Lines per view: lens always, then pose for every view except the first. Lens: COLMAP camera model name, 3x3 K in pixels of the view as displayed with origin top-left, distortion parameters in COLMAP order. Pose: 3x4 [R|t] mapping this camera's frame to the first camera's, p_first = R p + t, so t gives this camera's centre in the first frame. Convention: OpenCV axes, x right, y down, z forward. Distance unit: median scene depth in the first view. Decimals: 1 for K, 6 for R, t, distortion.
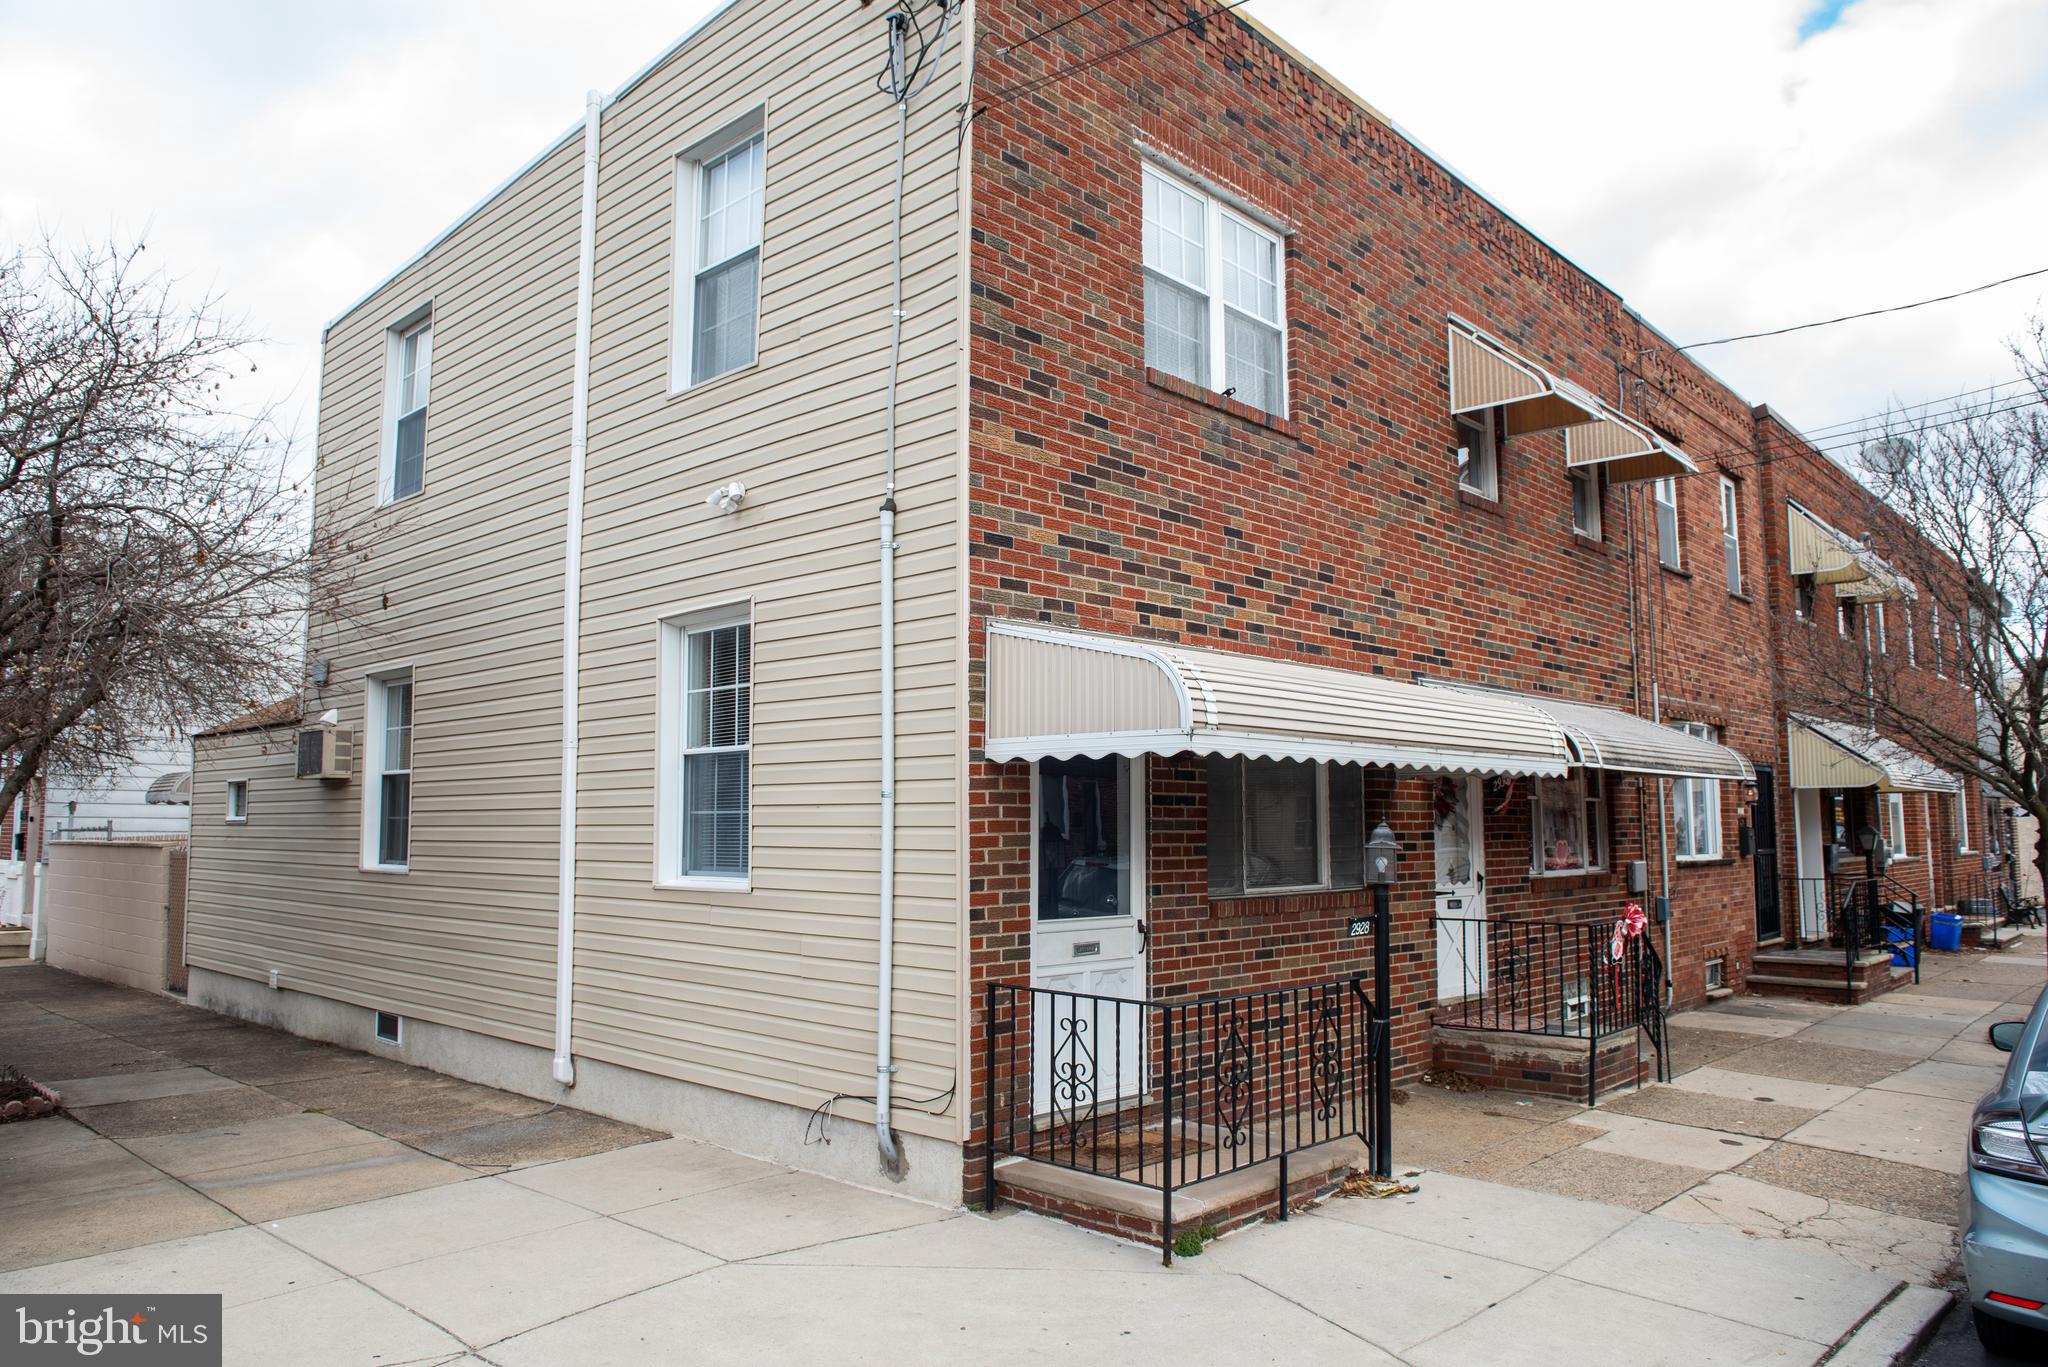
lens RADIAL K [[1374.6, 0, 1017.9], [0, 1374.6, 661.3], [0, 0, 1]] dist [0.005726, -0.040199]
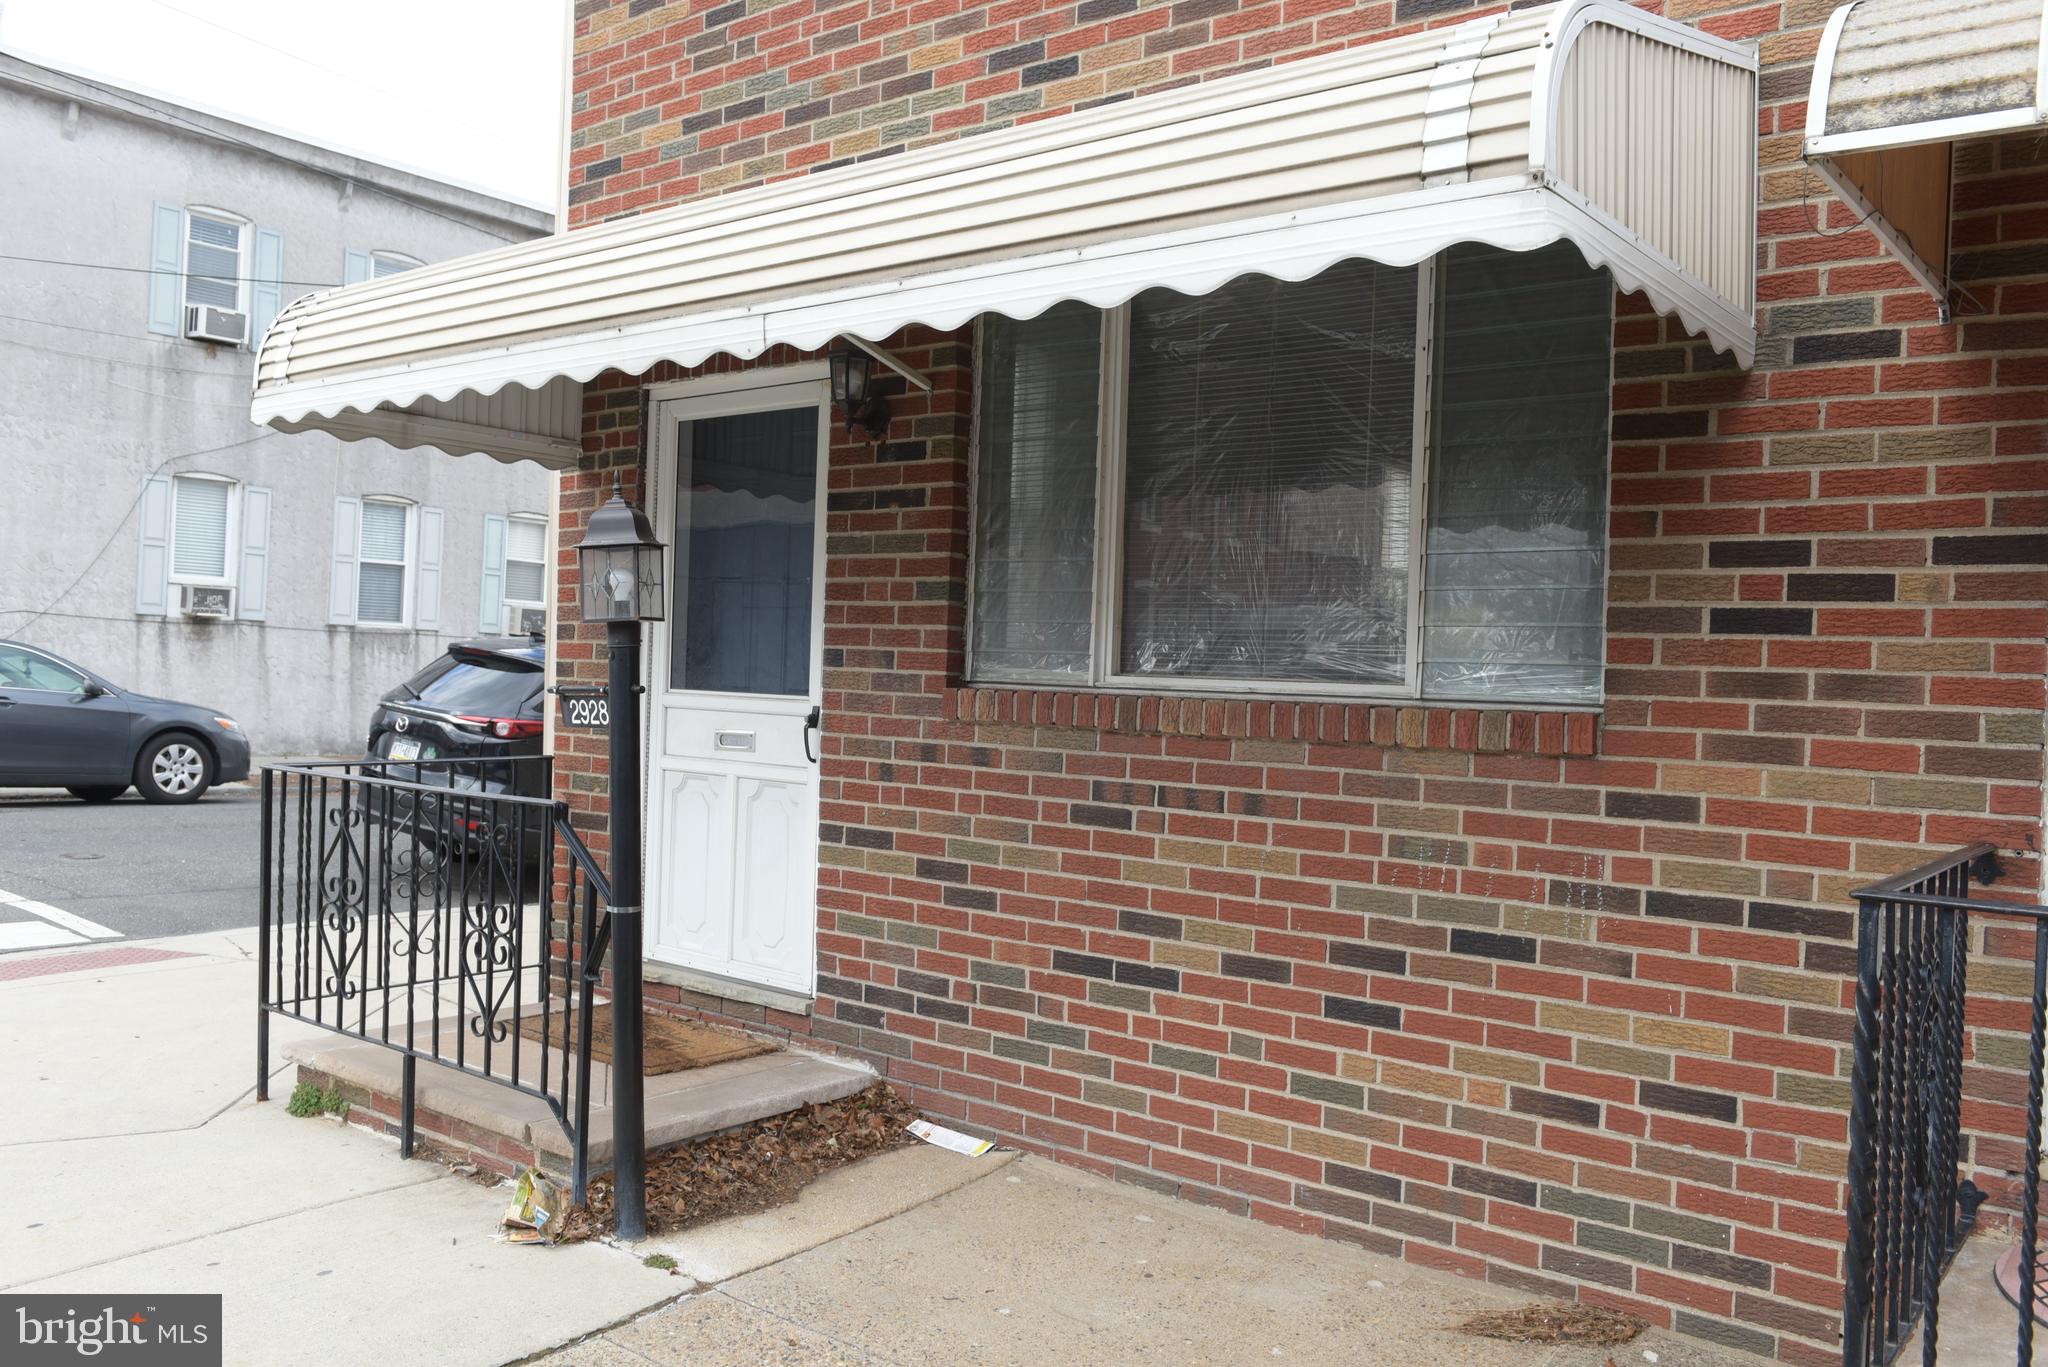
lens RADIAL K [[1649.5, 0, 1022.2], [0, 1649.5, 628.6], [0, 0, 1]] dist [0.004604, 0.004639]
pose [[0.082763, -0.026349, -0.996221, 0.788484], [0.084563, 0.996231, -0.019324, 0.173055], [0.992975, -0.082644, 0.084679, 1.013647]]
